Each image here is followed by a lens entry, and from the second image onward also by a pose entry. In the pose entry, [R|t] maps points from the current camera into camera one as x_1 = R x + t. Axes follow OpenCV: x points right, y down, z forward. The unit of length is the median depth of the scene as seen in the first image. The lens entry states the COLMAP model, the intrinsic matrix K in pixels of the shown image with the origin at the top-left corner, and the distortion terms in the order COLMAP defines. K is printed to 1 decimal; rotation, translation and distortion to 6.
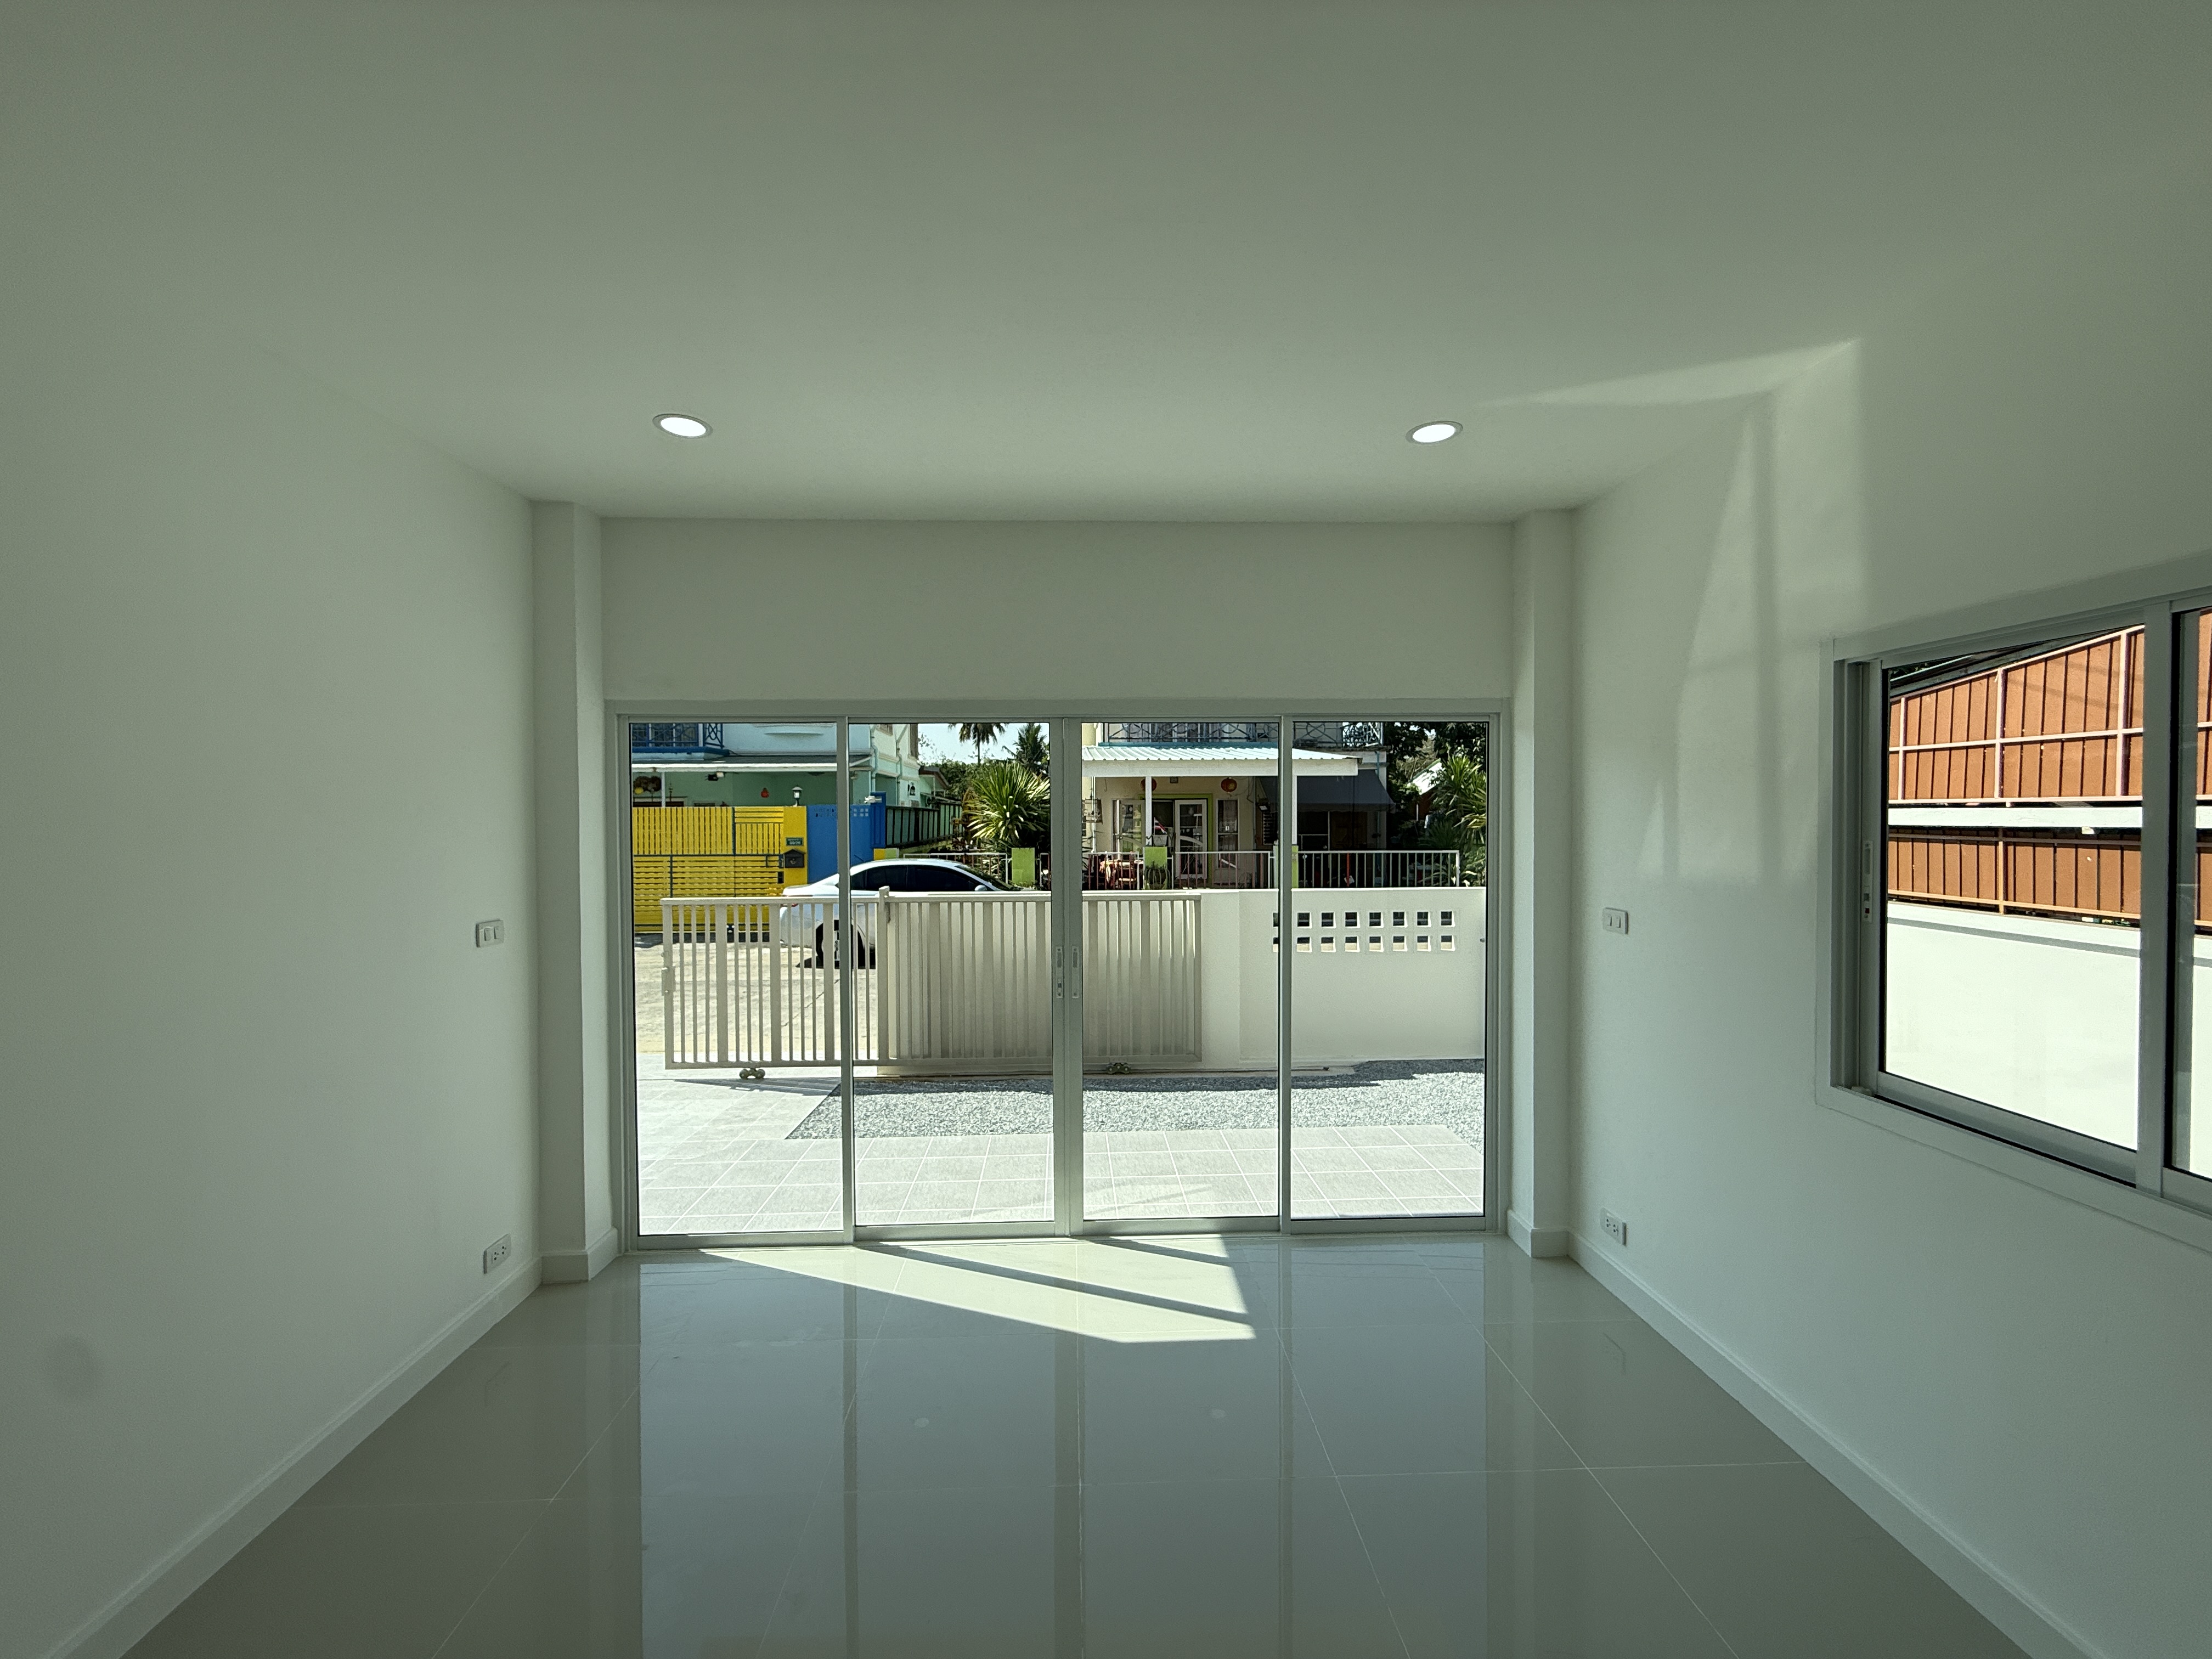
lens RADIAL K [[883.2, 0, 1049.8], [0, 883.2, 824.5], [0, 0, 1]] dist [-0.001430, 0.000382]
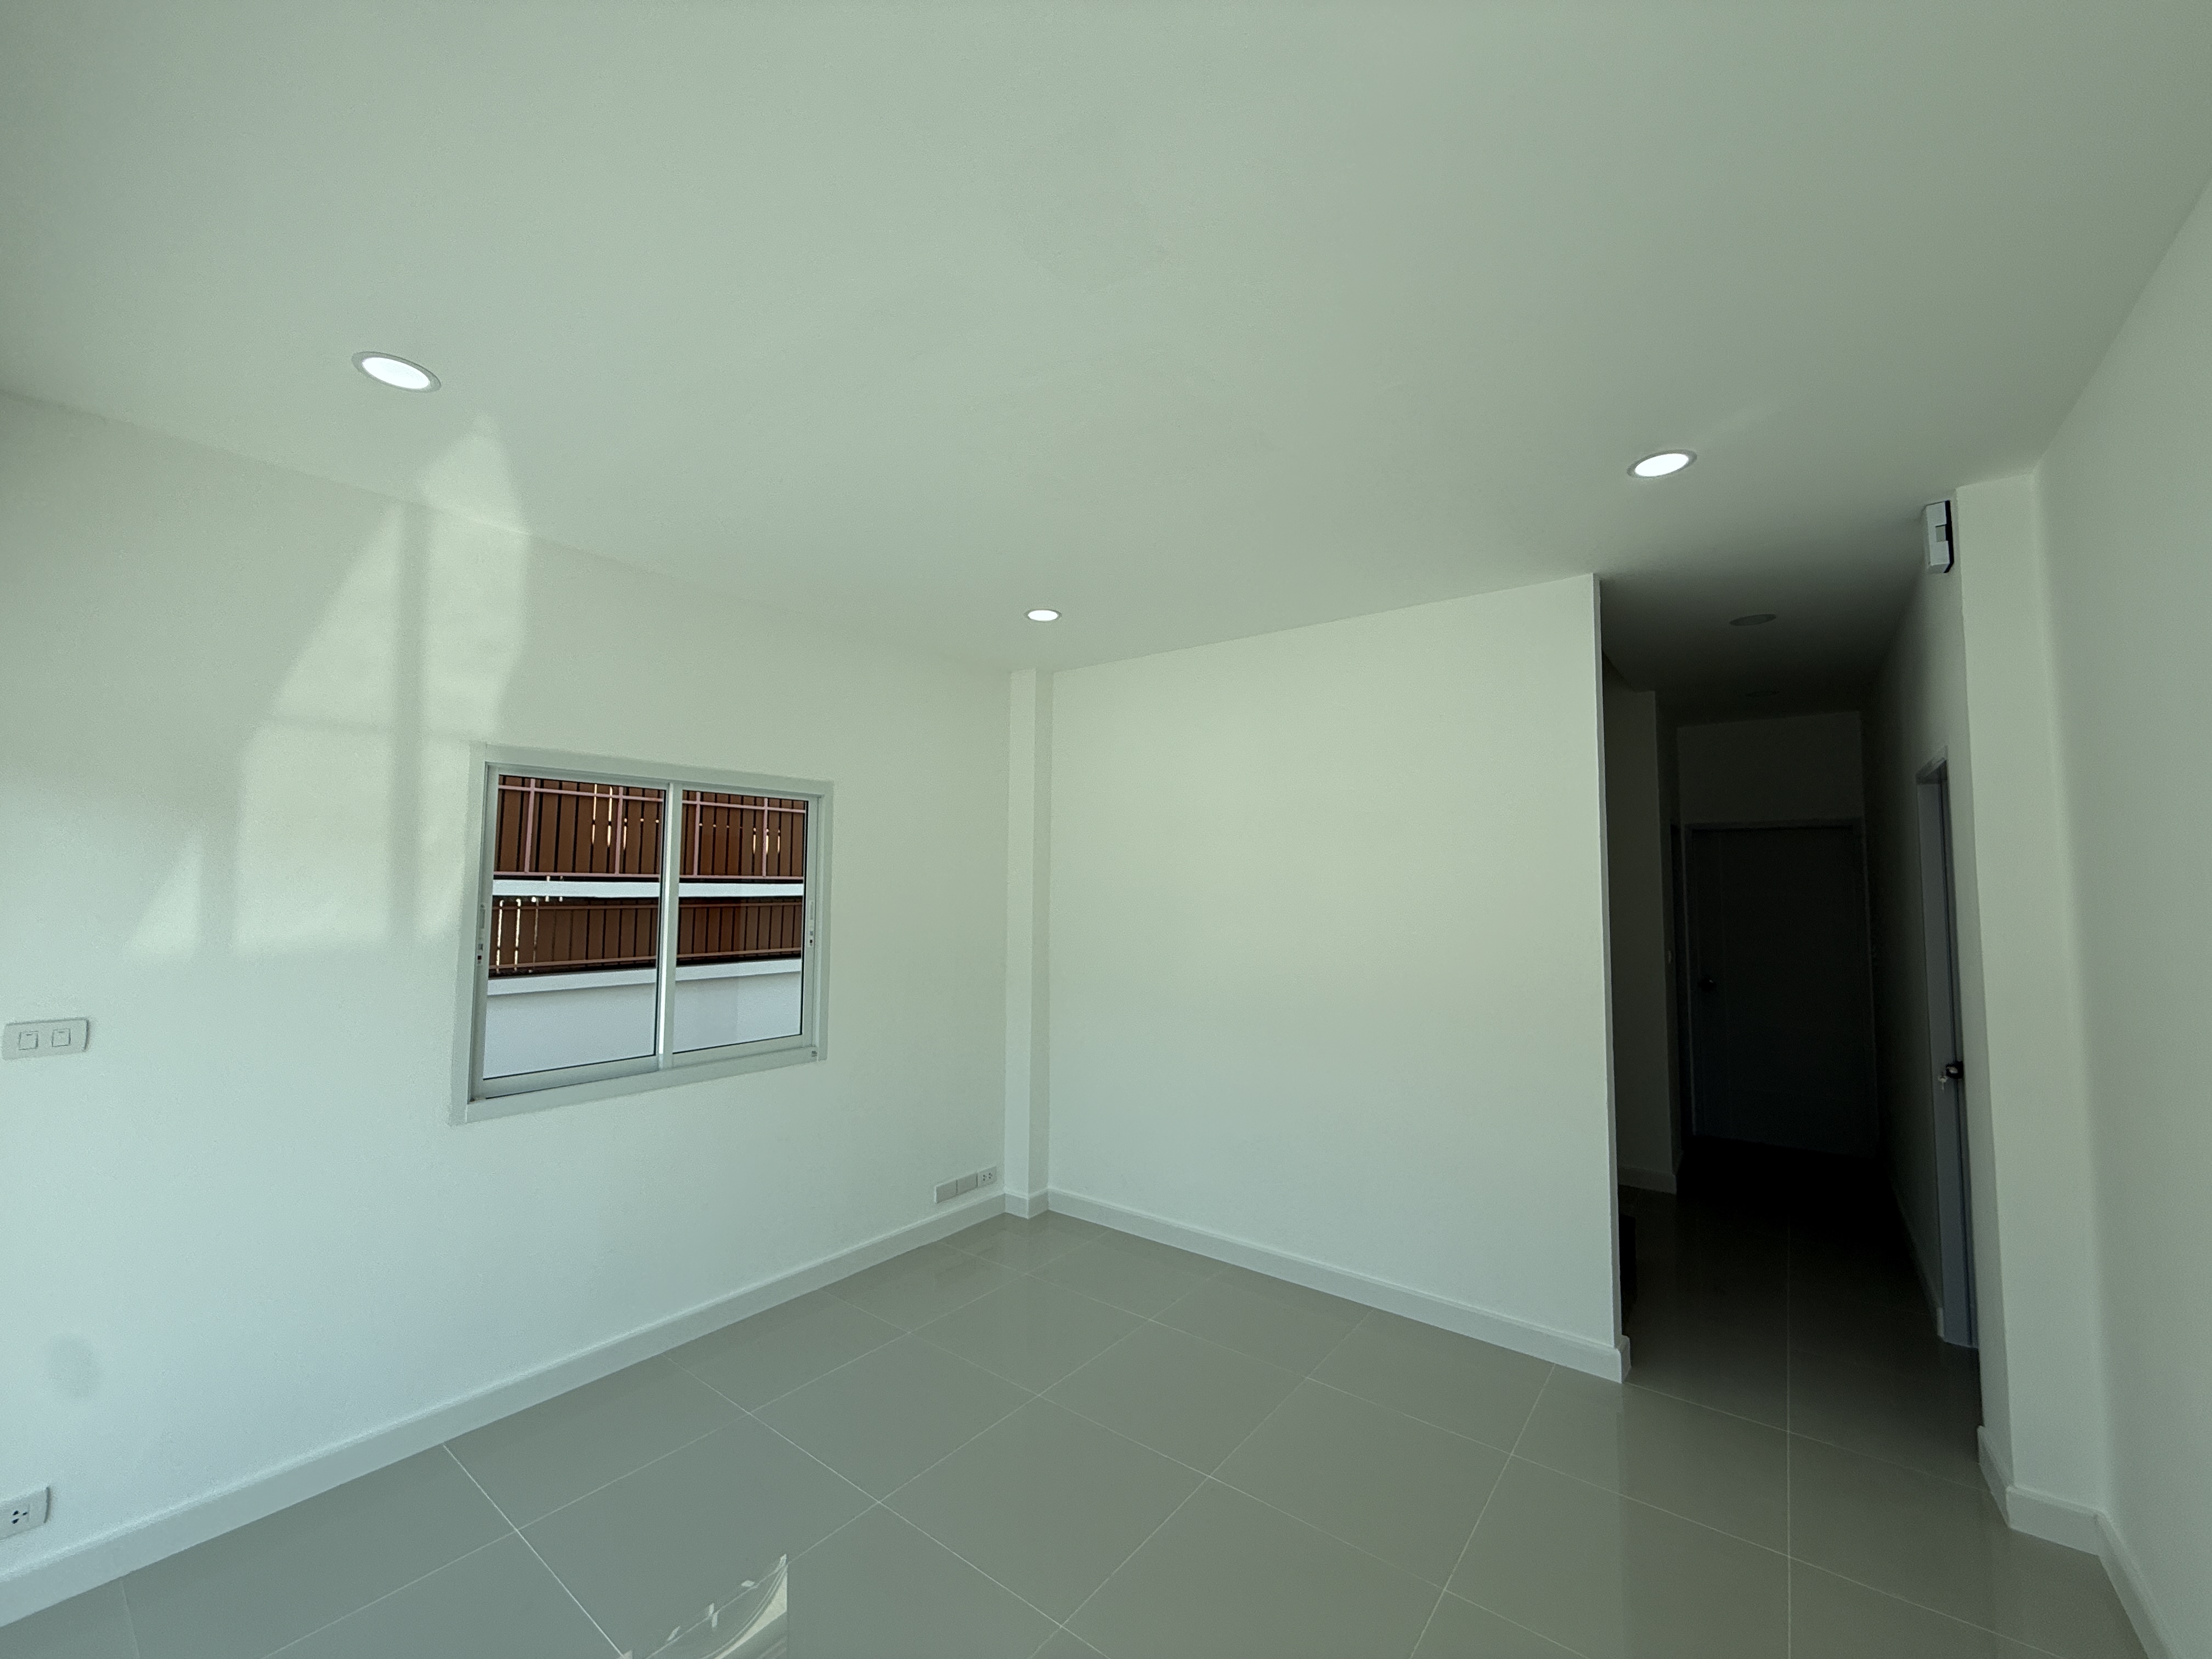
lens RADIAL K [[883.2, 0, 1114.5], [0, 883.2, 811.5], [0, 0, 1]] dist [-0.001430, 0.000382]
pose [[-0.776733, 0.055816, 0.627352, -0.365766], [0.003463, 0.996429, -0.084367, -0.001293], [-0.629821, -0.063358, -0.774152, 0.851626]]
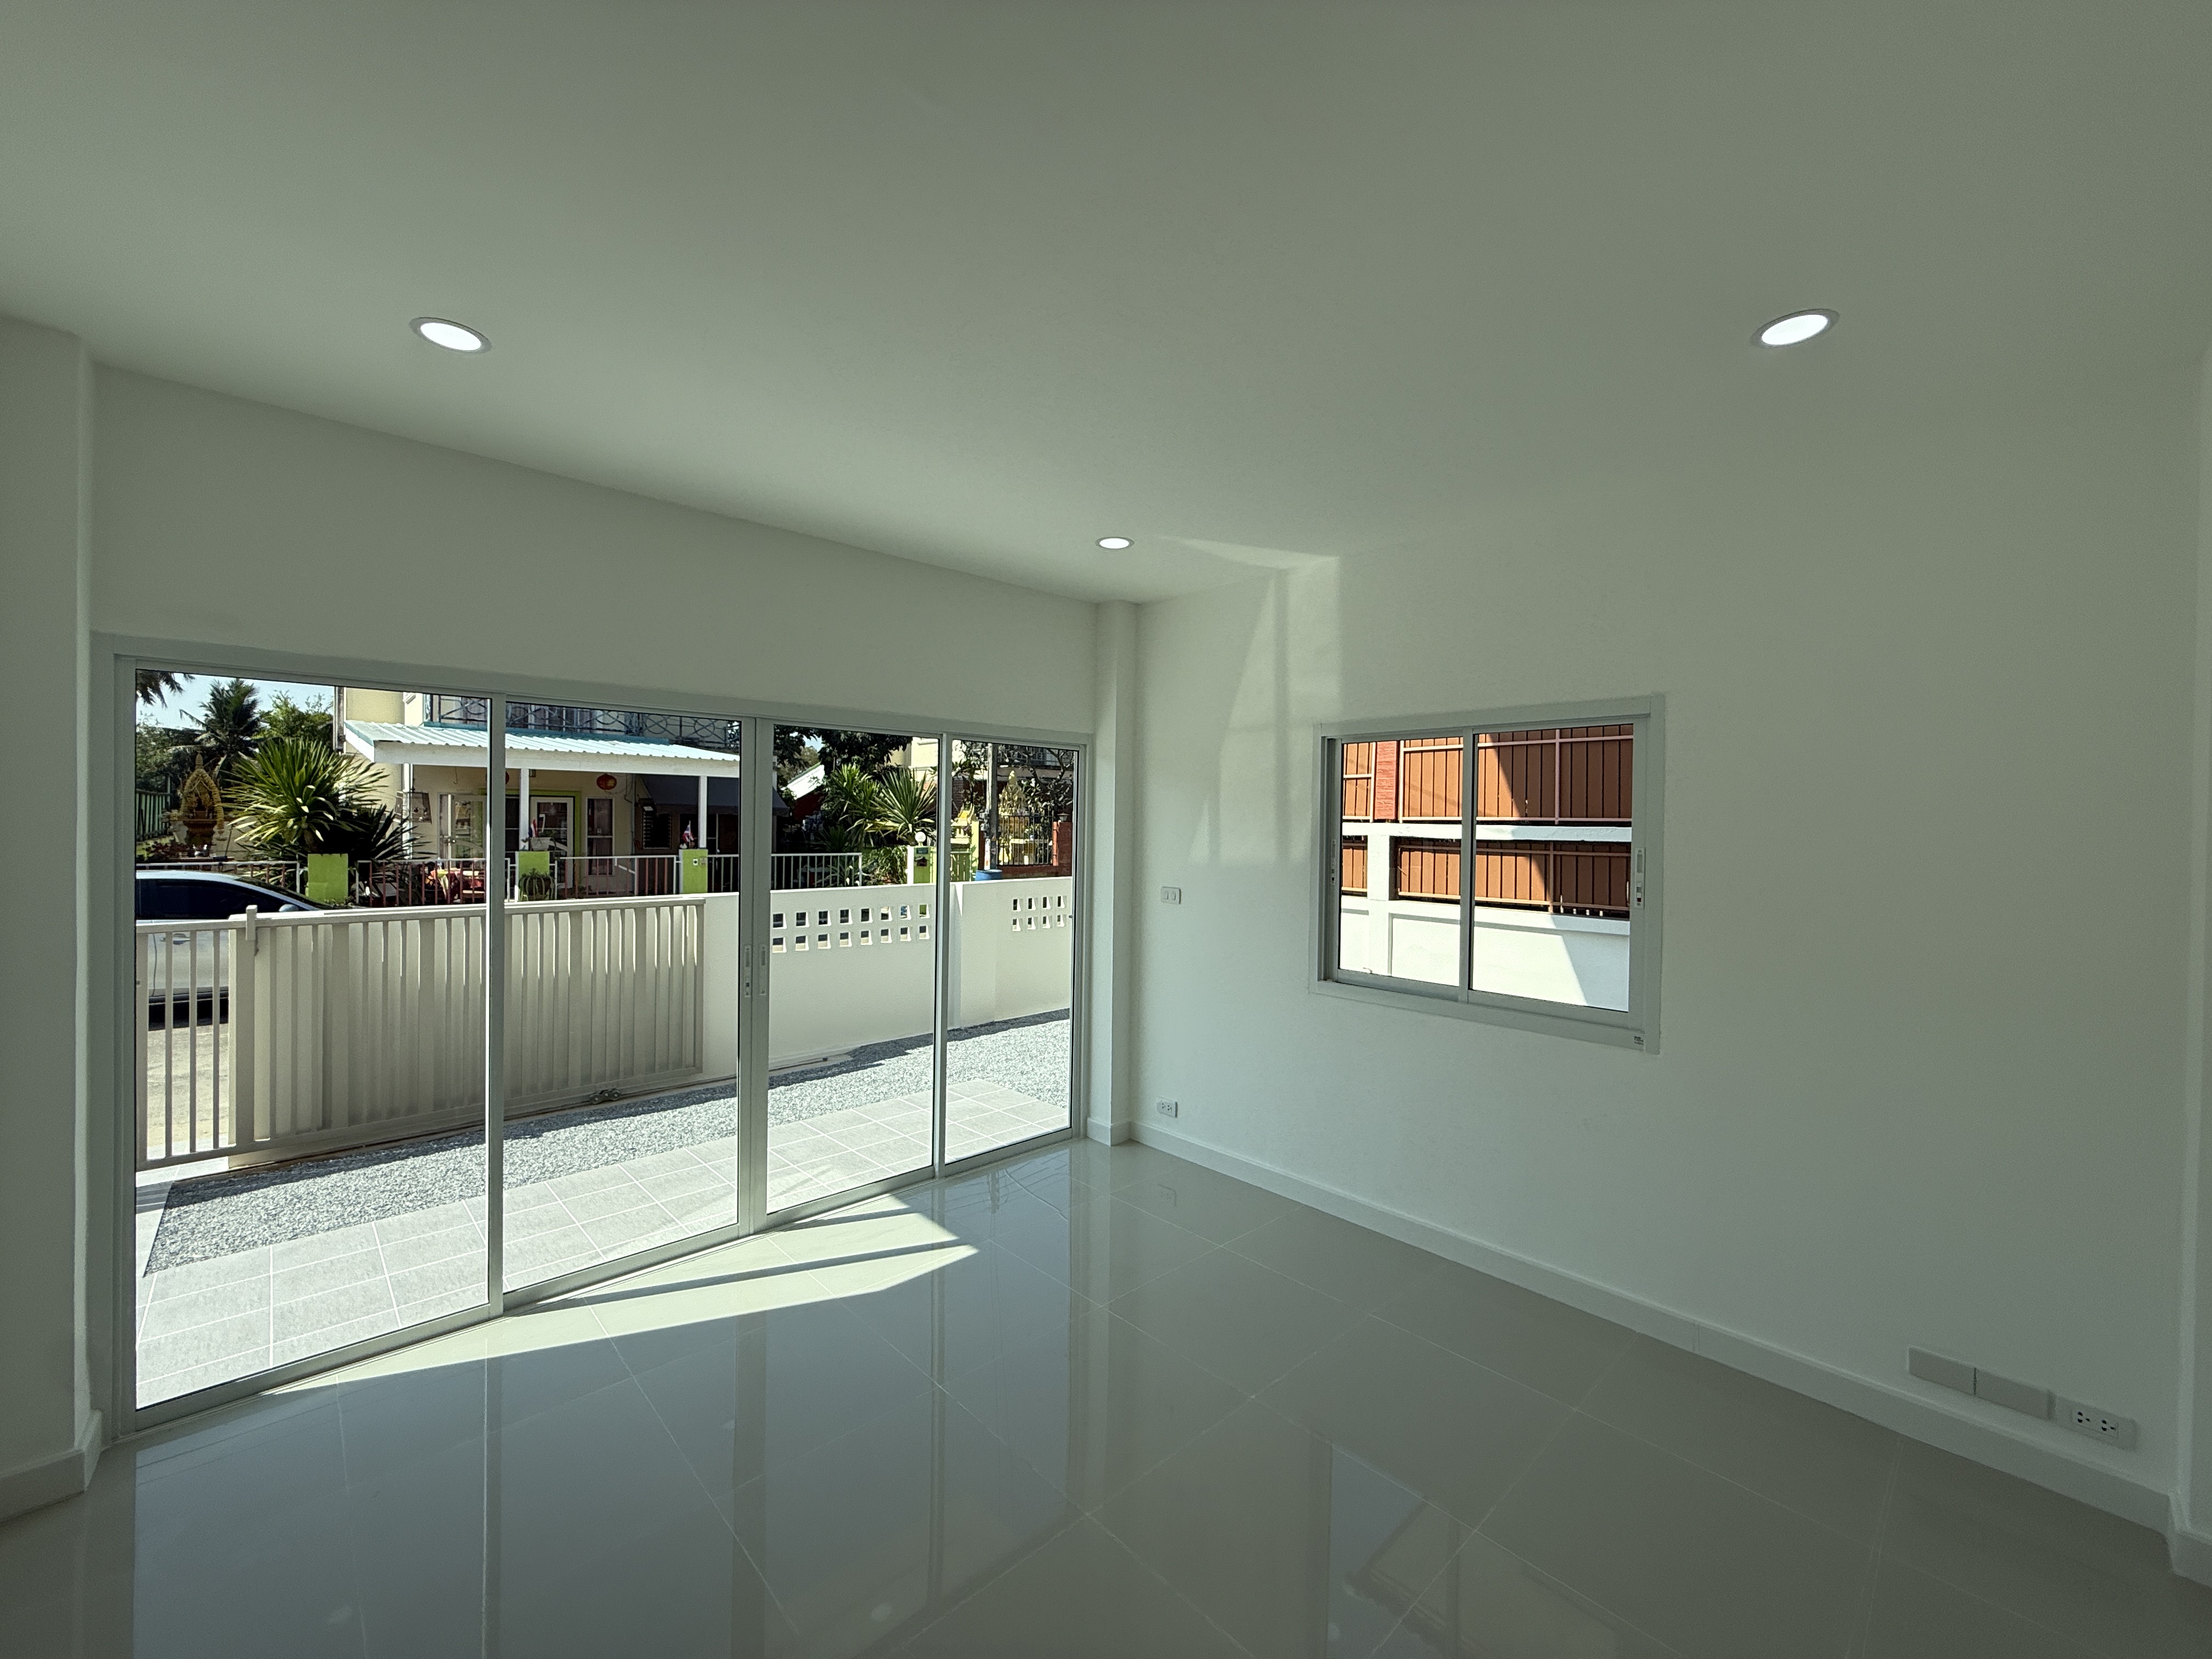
lens RADIAL K [[883.2, 0, 1095.6], [0, 883.2, 827.4], [0, 0, 1]] dist [-0.001430, 0.000382]
pose [[0.755657, 0.010796, 0.654879, -0.350016], [-0.010508, 0.999935, -0.004360, 0.003689], [-0.654884, -0.003586, 0.755721, -0.013754]]
